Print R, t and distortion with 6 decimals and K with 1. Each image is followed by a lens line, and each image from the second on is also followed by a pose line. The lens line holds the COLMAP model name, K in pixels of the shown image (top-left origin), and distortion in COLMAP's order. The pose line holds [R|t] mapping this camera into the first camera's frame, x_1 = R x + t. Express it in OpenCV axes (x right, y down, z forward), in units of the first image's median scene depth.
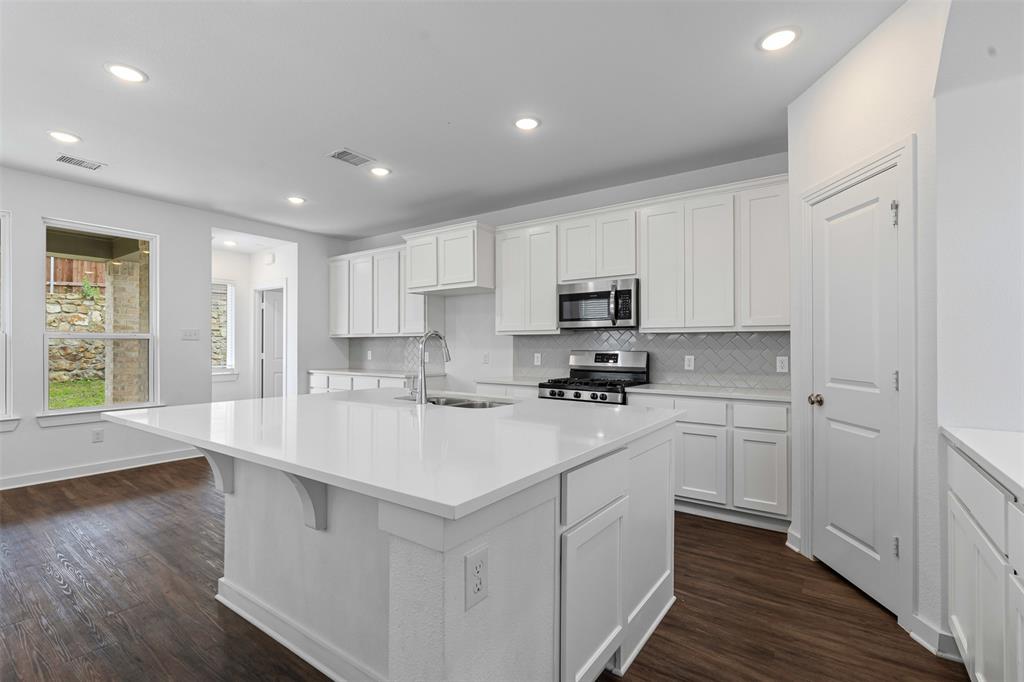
lens RADIAL K [[464.8, 0, 509.4], [0, 464.8, 341.6], [0, 0, 1]] dist [-0.005776, 0.002148]
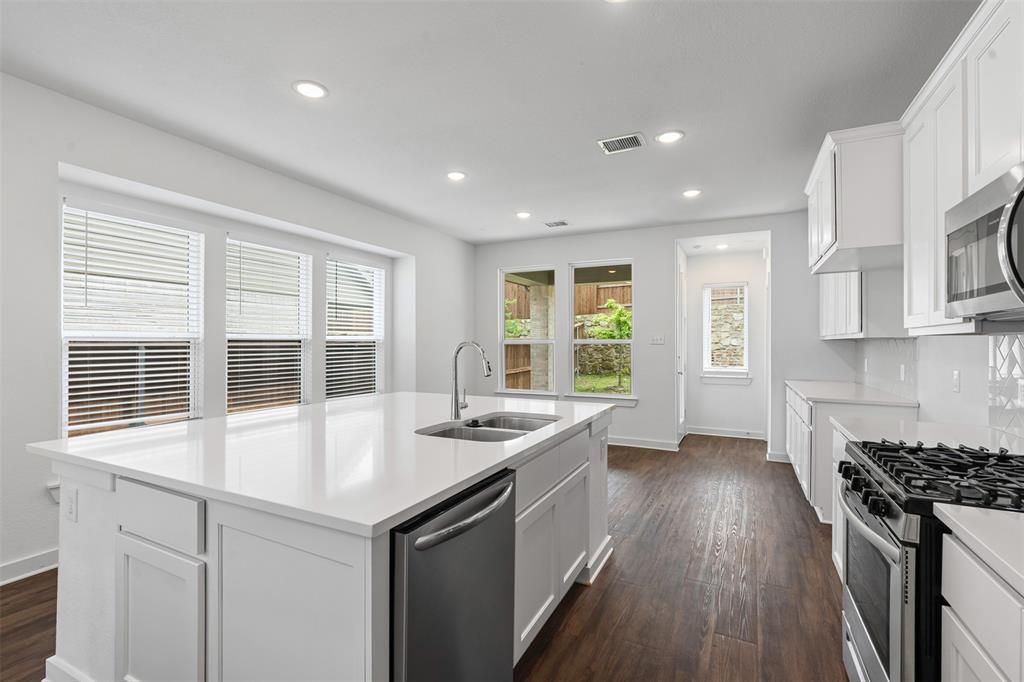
lens RADIAL K [[464.8, 0, 509.8], [0, 464.8, 339.0], [0, 0, 1]] dist [-0.005776, 0.002148]
pose [[0.157147, -0.010512, -0.987519, 0.385735], [0.007579, 0.999927, -0.009438, -0.009316], [0.987546, -0.006001, 0.157215, 0.492892]]
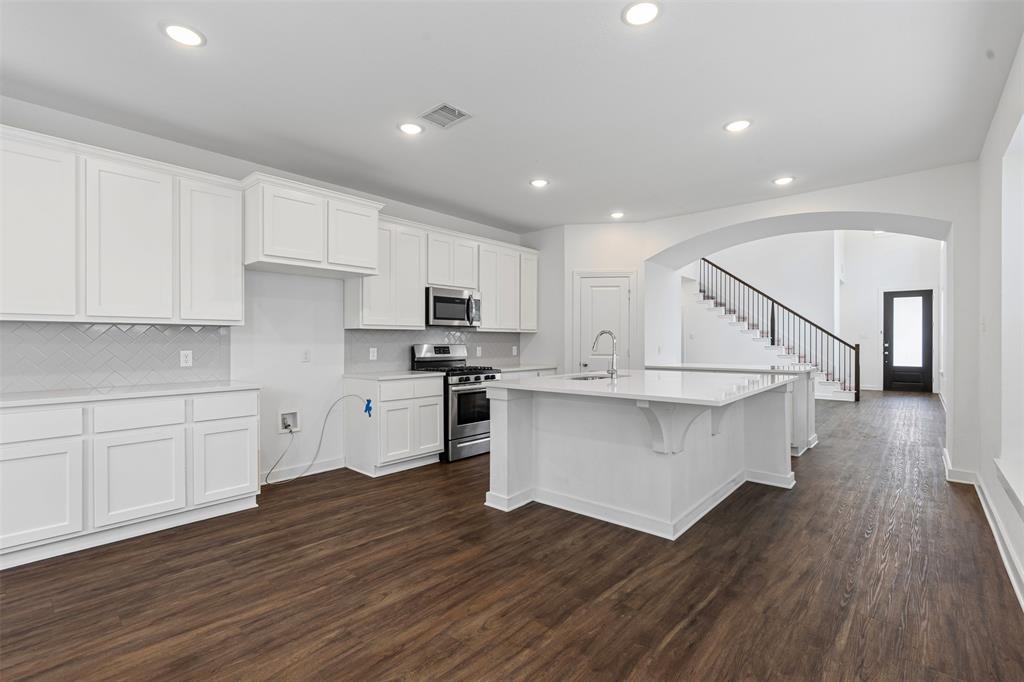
lens RADIAL K [[464.8, 0, 506.3], [0, 464.8, 345.4], [0, 0, 1]] dist [-0.005776, 0.002148]
pose [[0.107564, -0.013260, 0.994110, -0.894221], [-0.009641, 0.999850, 0.014379, 0.002710], [-0.994151, -0.011131, 0.107420, 0.611374]]
